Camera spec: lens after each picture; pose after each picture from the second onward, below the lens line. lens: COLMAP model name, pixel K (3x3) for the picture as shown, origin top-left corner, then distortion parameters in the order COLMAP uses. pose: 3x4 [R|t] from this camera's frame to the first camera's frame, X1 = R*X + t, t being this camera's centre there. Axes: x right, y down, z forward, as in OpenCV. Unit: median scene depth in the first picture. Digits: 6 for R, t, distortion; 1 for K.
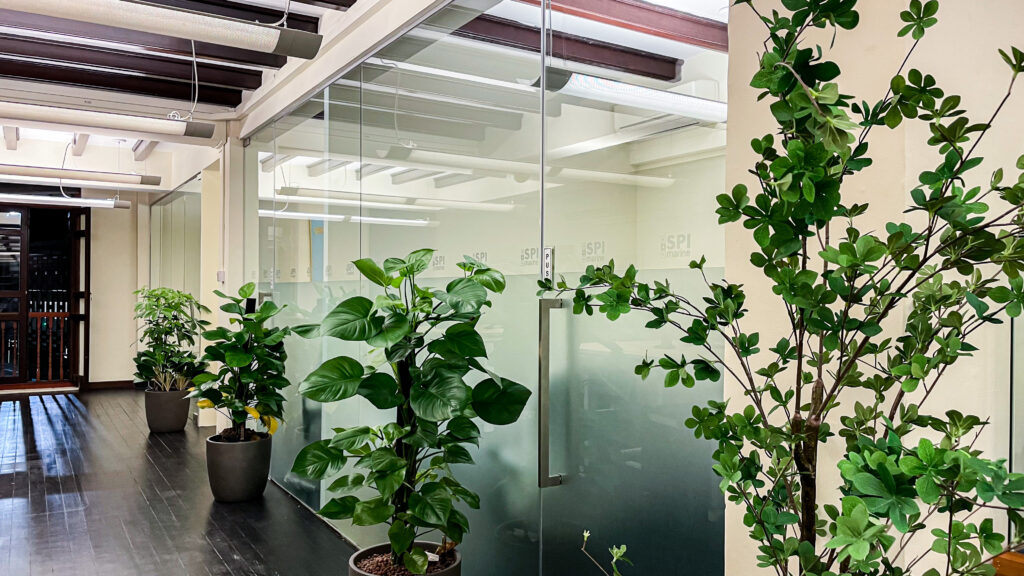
lens RADIAL K [[779.3, 0, 512.0], [0, 779.3, 288.0], [0, 0, 1]] dist [0.091490, -0.111584]
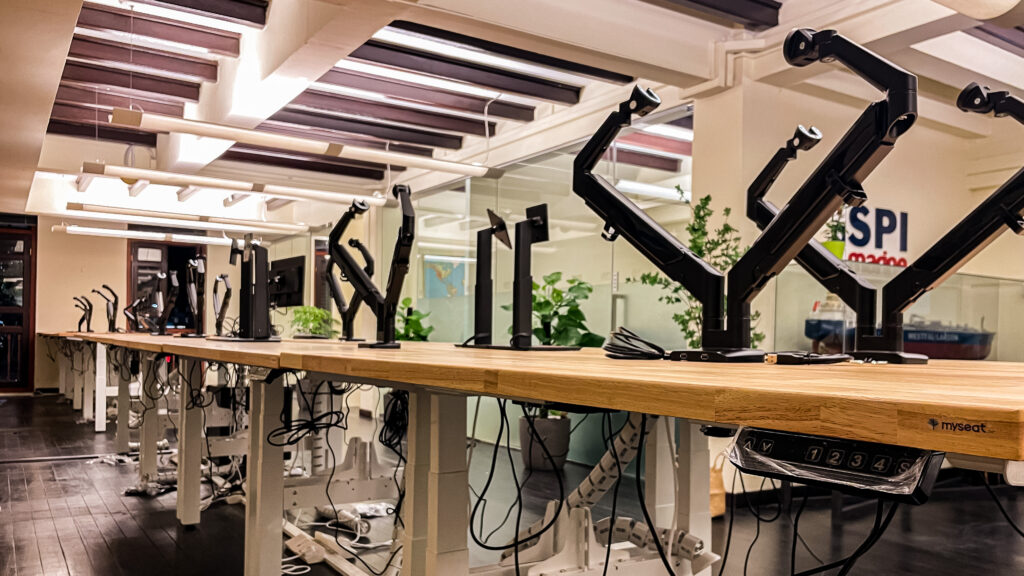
lens RADIAL K [[814.0, 0, 536.4], [0, 814.0, 348.8], [0, 0, 1]] dist [0.091245, -0.128025]
pose [[0.999553, 0.008706, 0.028592, -0.217611], [-0.009300, 0.999743, 0.020695, 0.108746], [-0.028404, -0.020951, 0.999377, -1.170010]]
